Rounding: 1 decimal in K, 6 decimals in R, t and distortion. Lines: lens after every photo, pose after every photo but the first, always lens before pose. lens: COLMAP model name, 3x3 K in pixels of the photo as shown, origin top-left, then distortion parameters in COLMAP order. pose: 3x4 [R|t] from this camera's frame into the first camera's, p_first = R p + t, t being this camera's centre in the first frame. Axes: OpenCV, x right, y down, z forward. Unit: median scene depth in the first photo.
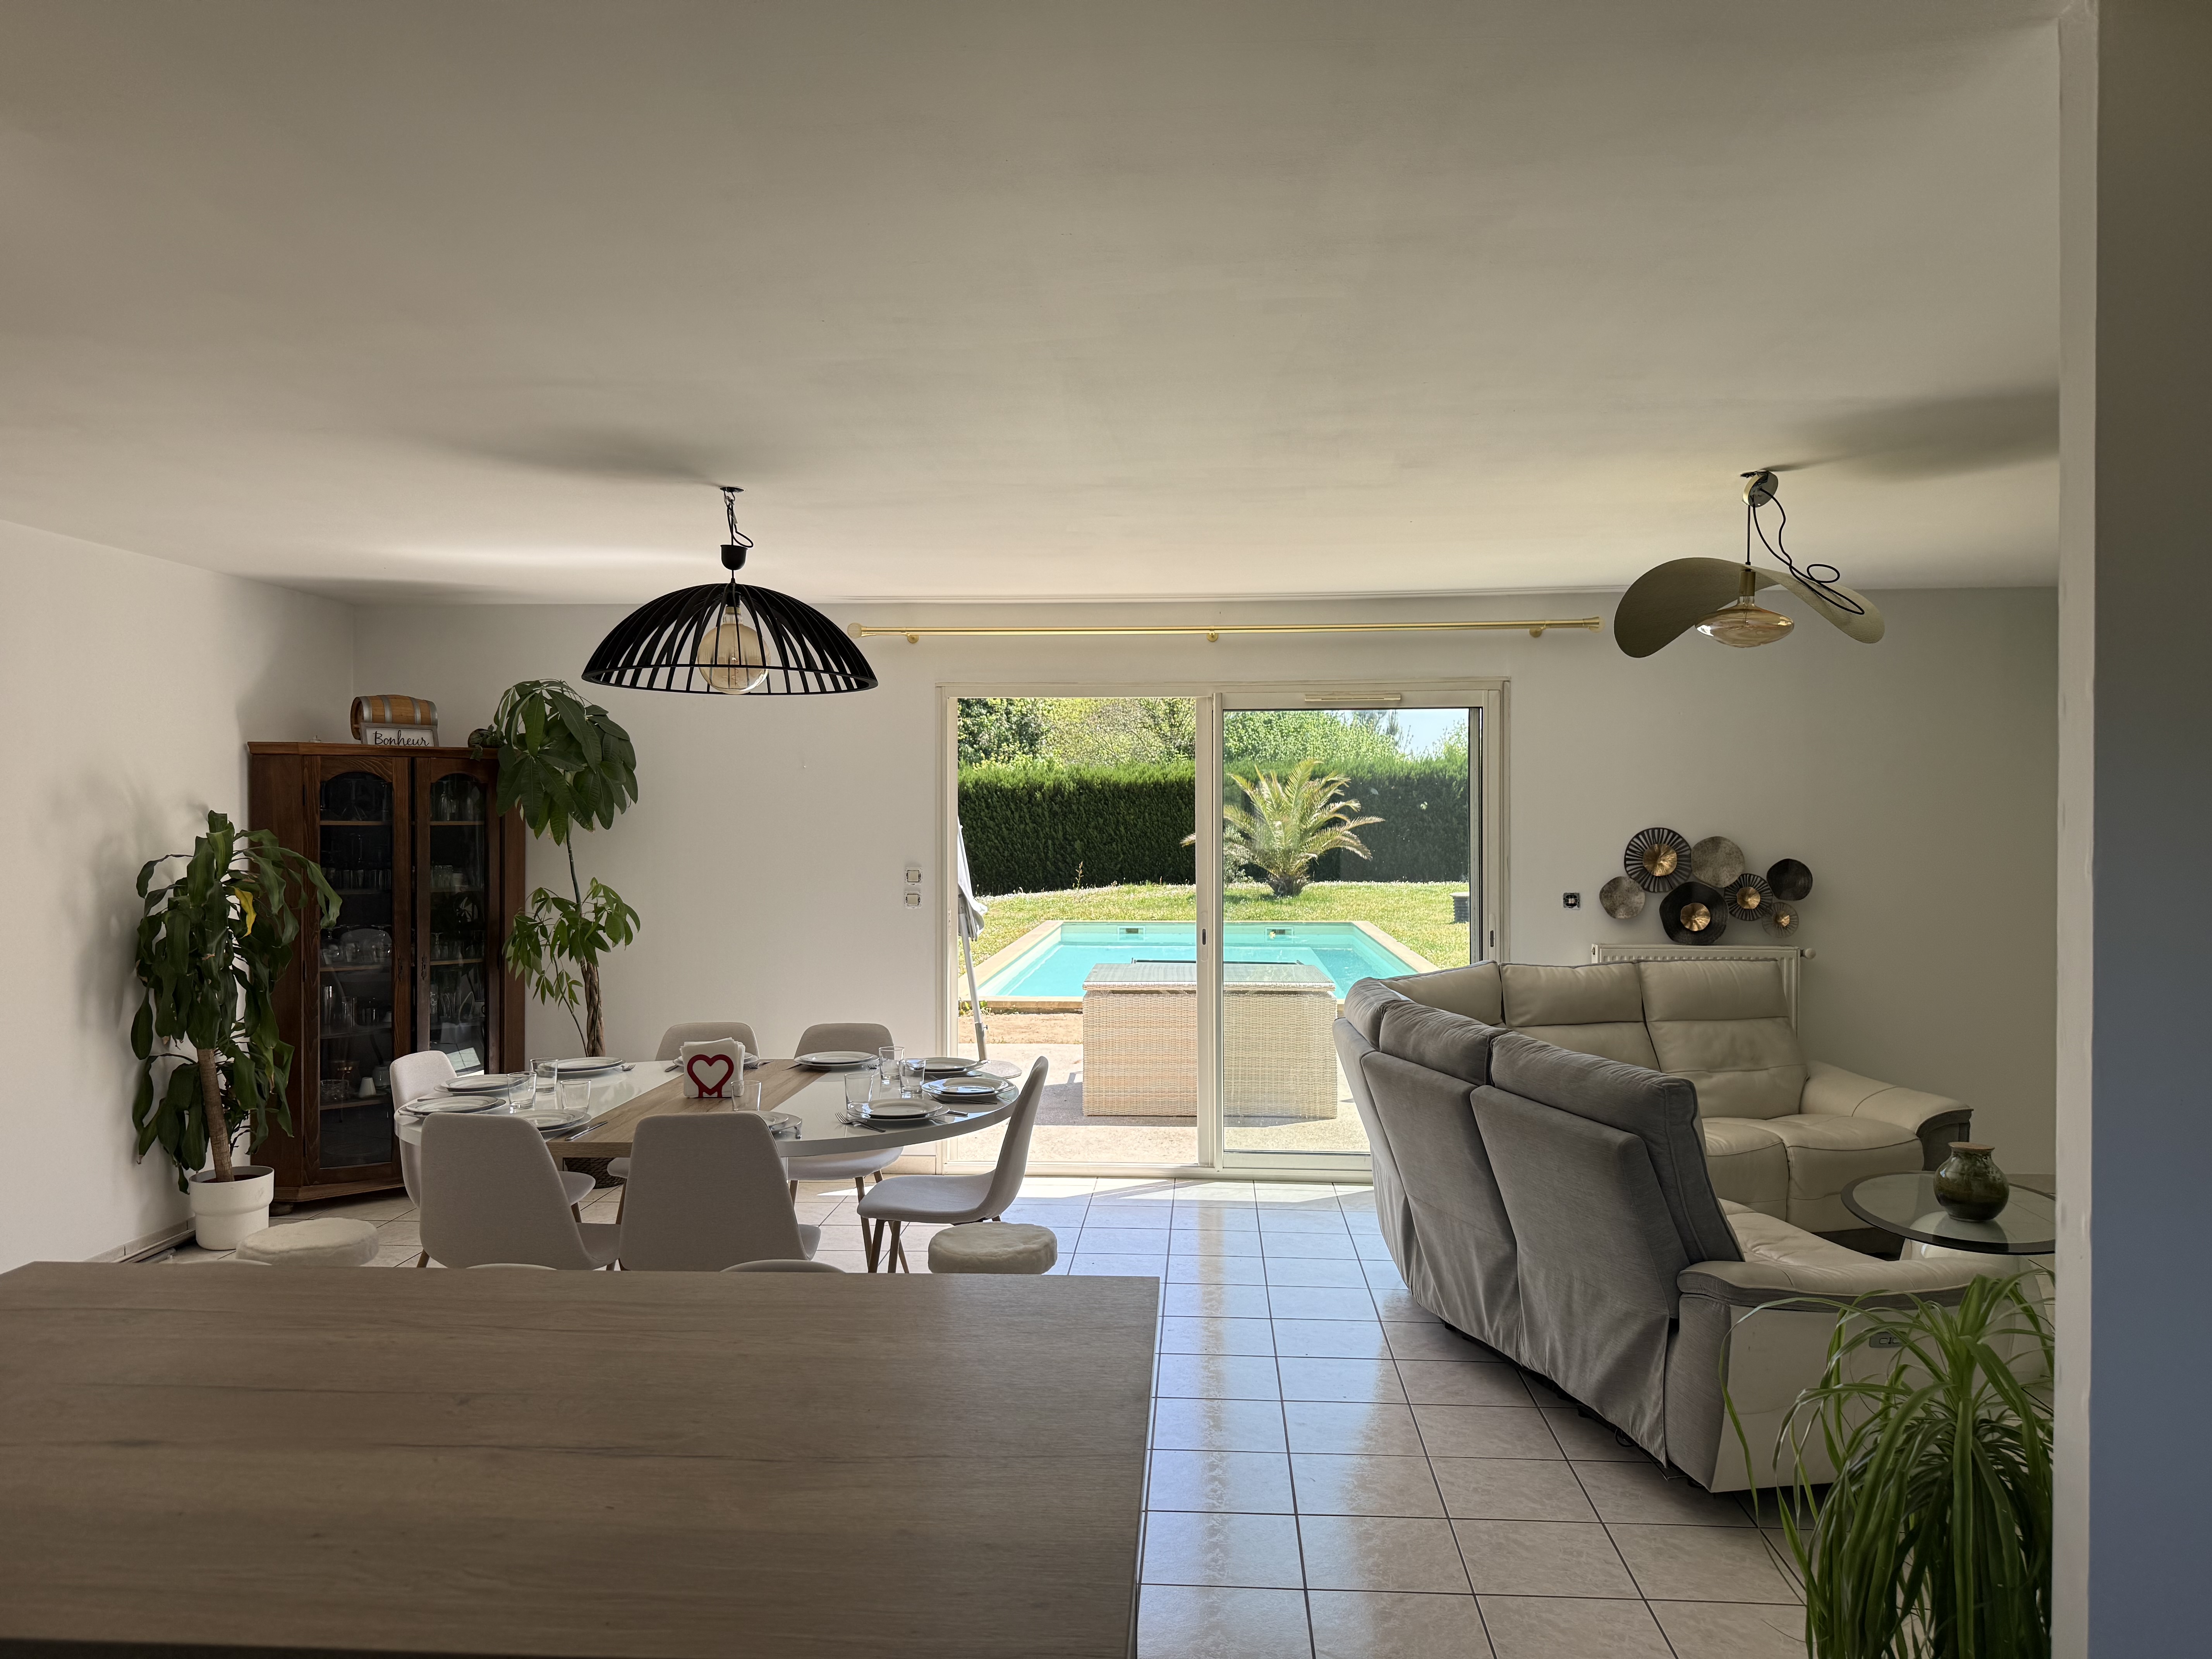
lens RADIAL K [[1521.0, 0, 1106.0], [0, 1521.0, 829.5], [0, 0, 1]] dist [0.065692, -0.136629]
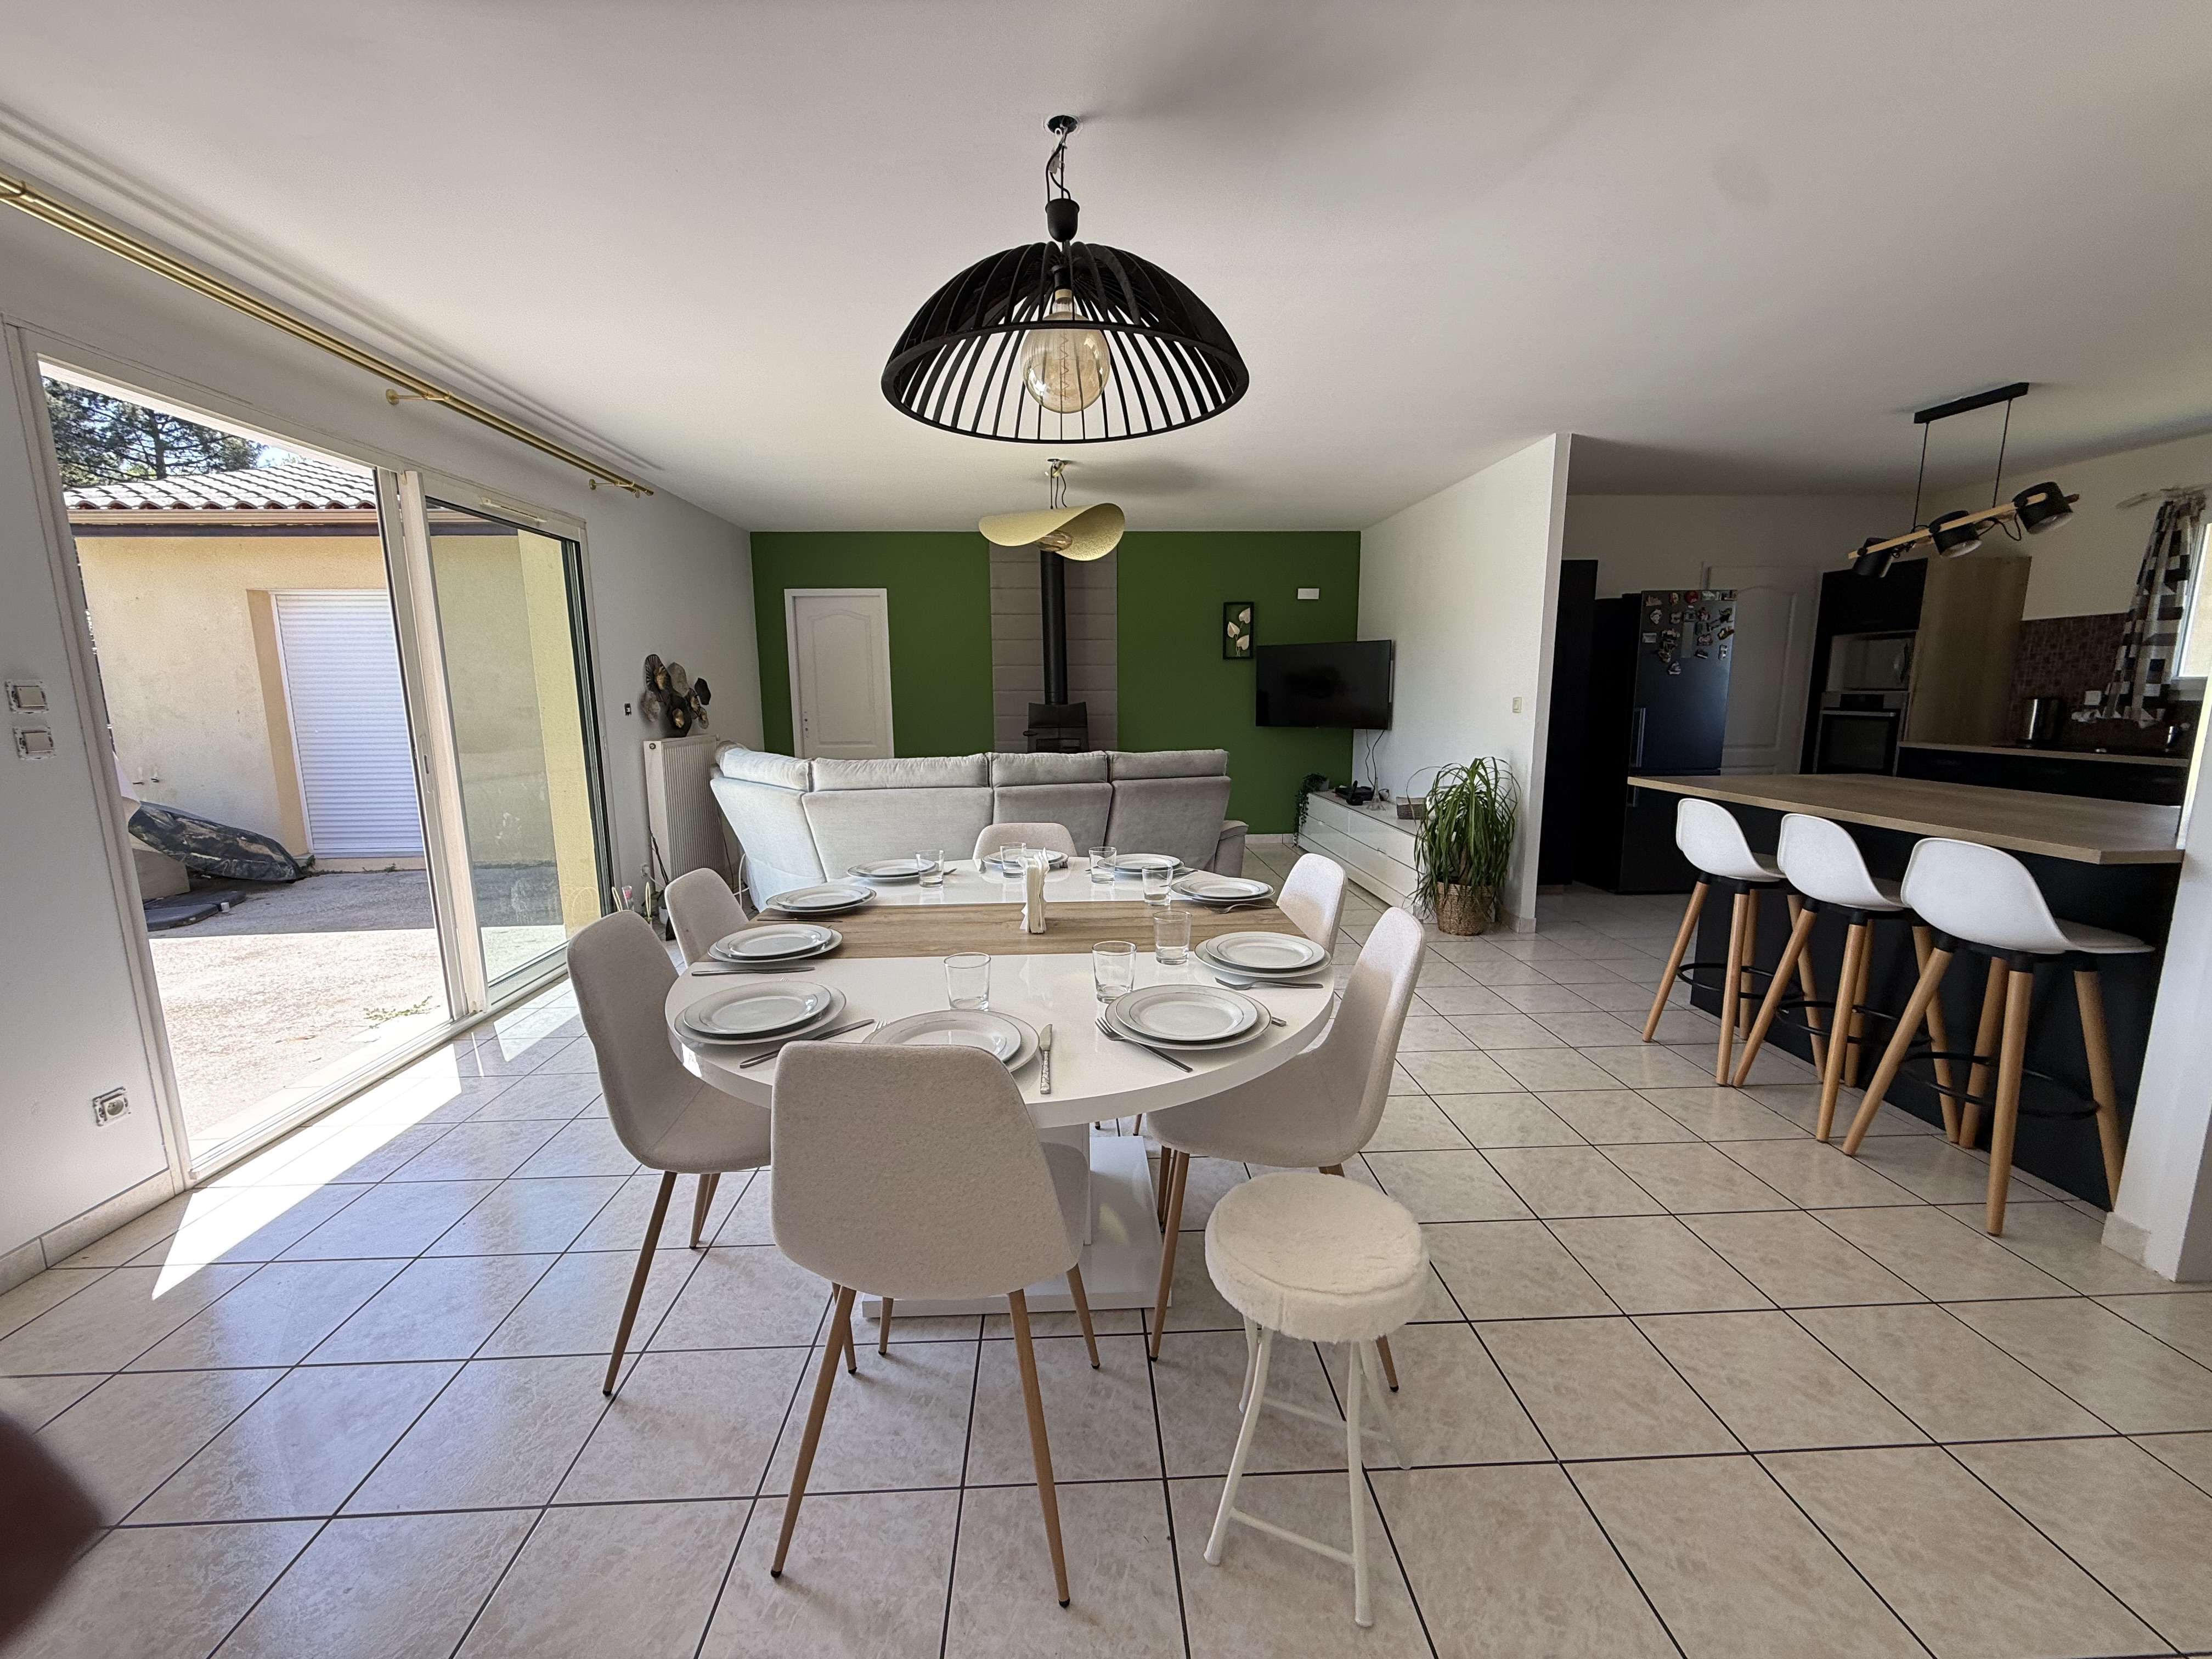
lens RADIAL K [[881.0, 0, 1106.0], [0, 881.0, 829.5], [0, 0, 1]] dist [0.005838, 0.000455]
pose [[-0.113756, -0.159700, 0.980589, -0.703021], [0.020633, 0.986404, 0.163040, 0.049496], [-0.993294, 0.038780, -0.108915, 1.024020]]
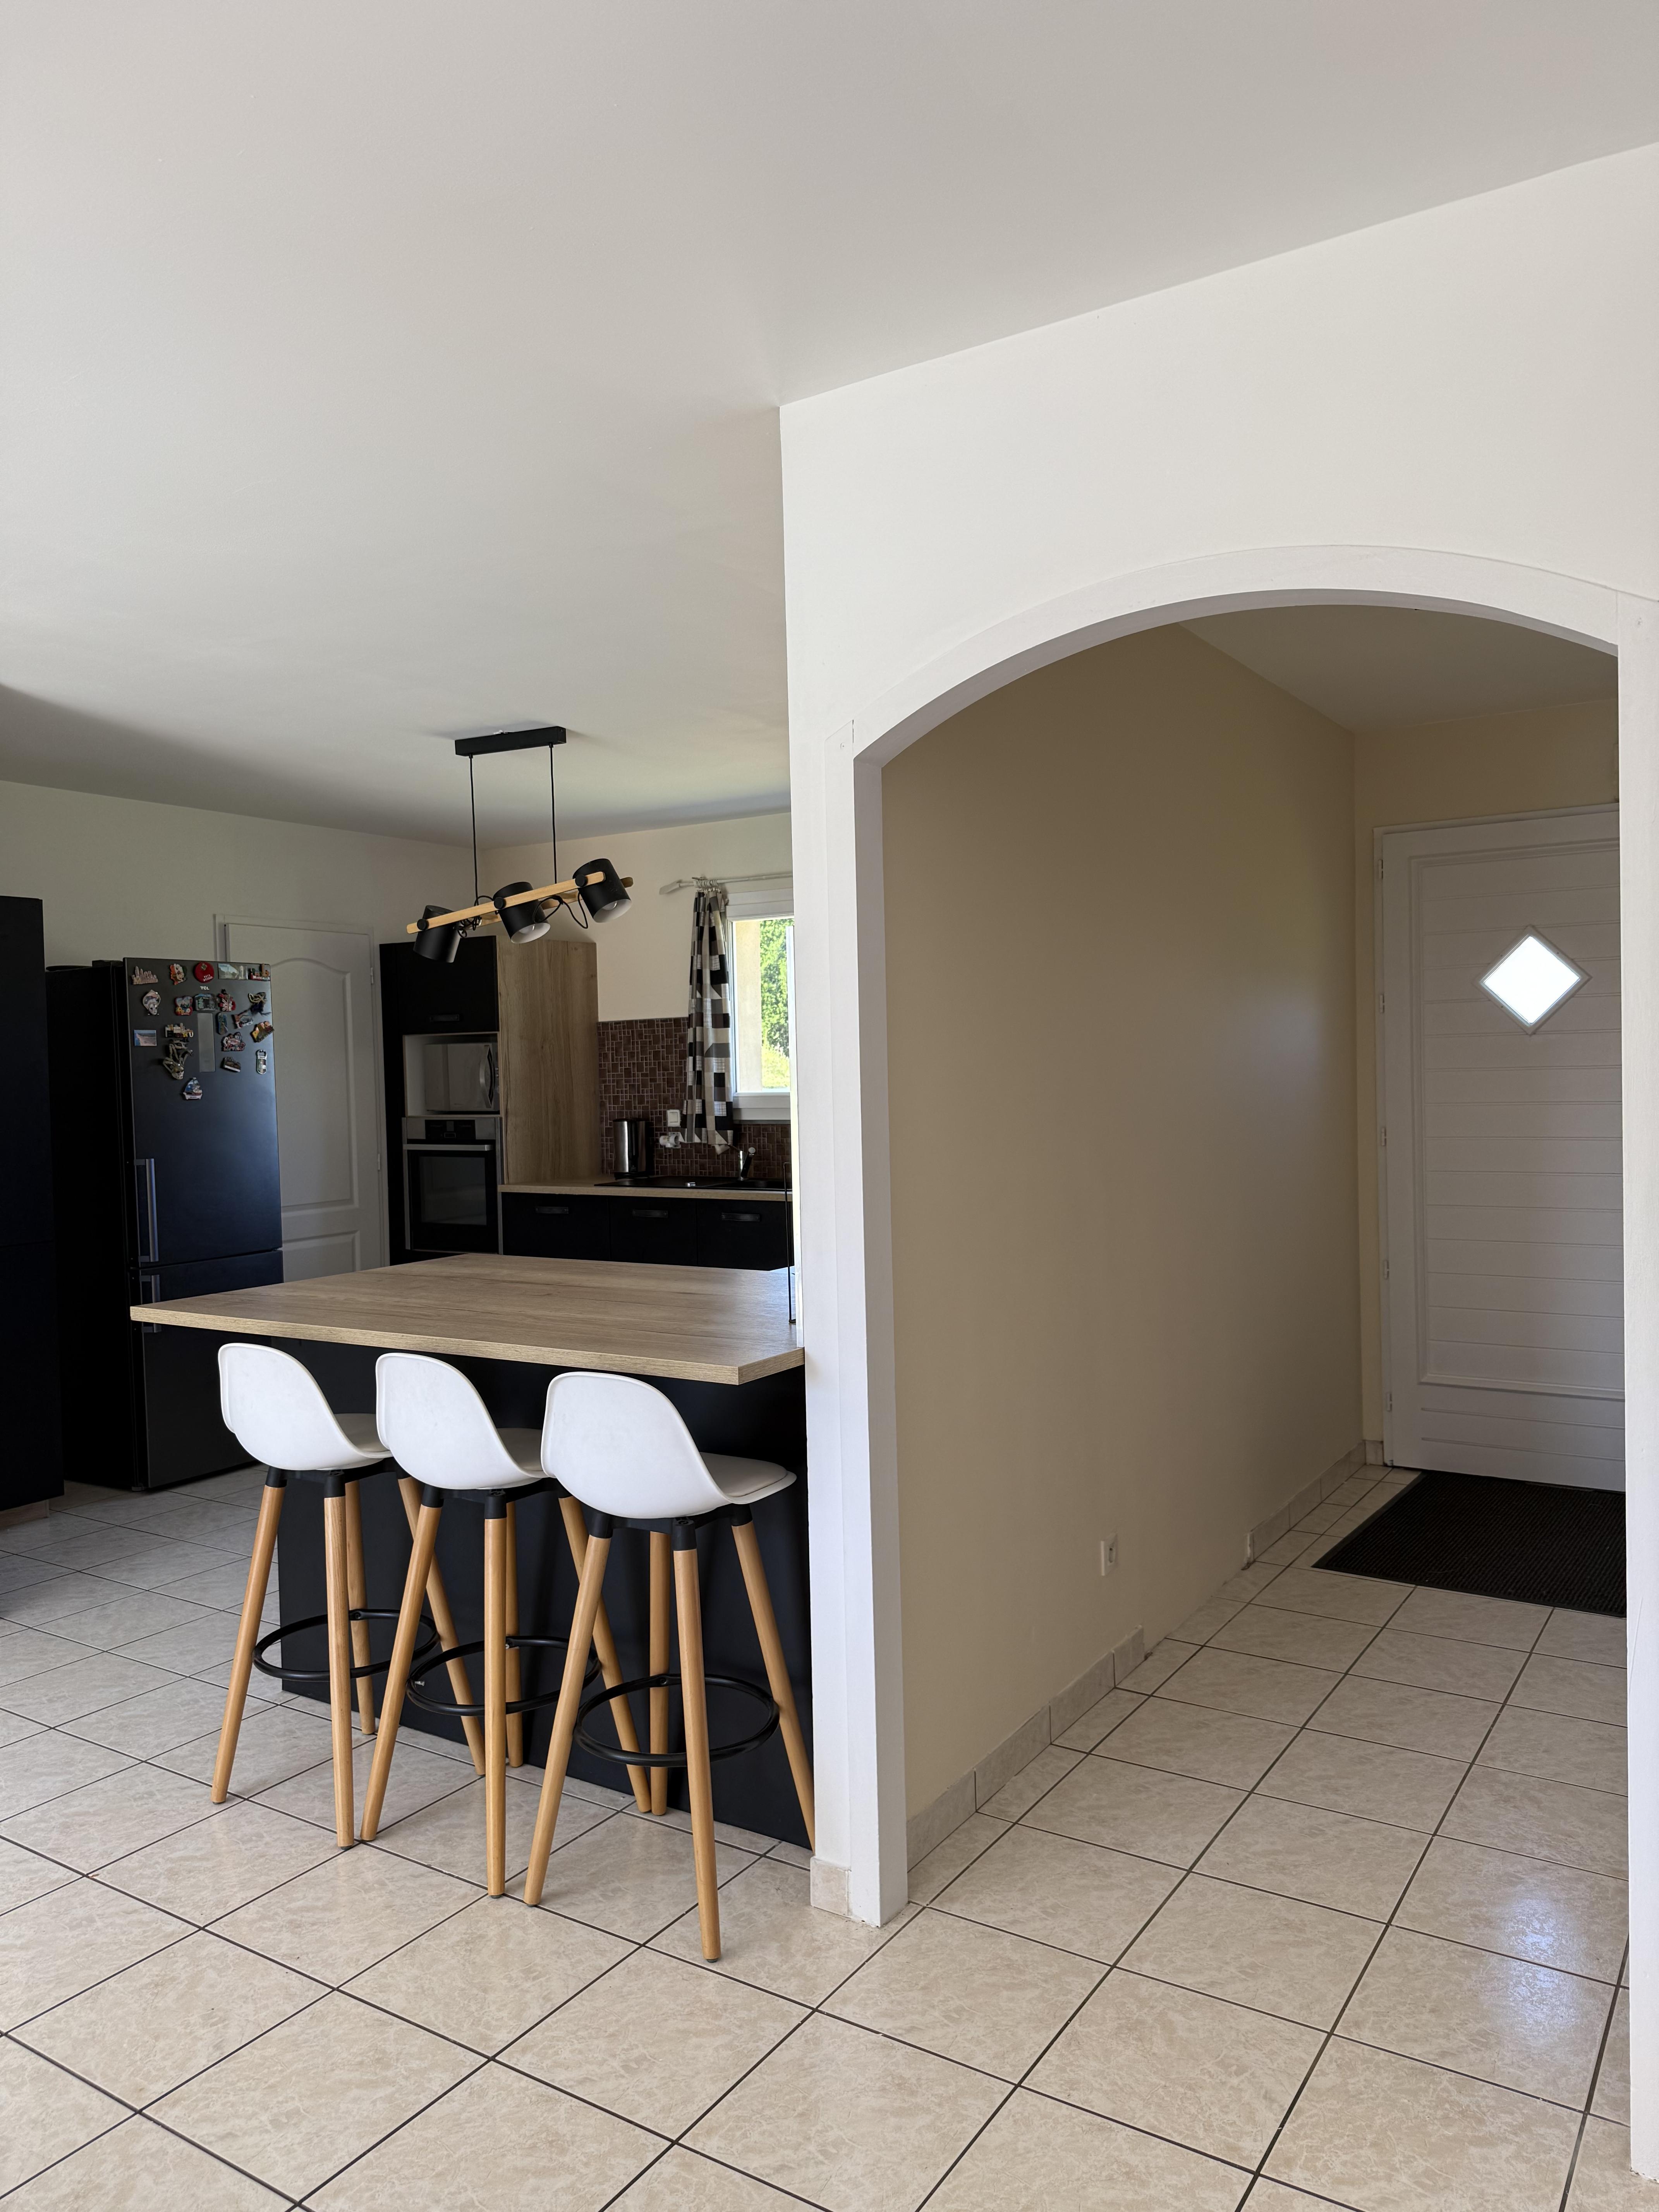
lens RADIAL K [[1521.0, 0, 861.1], [0, 1521.0, 1099.6], [0, 0, 1]] dist [0.065692, -0.136629]
pose [[-0.882176, 0.007495, 0.470861, -0.629889], [0.028612, 0.998879, 0.037704, 0.024043], [-0.470050, 0.046734, -0.881401, 0.949053]]
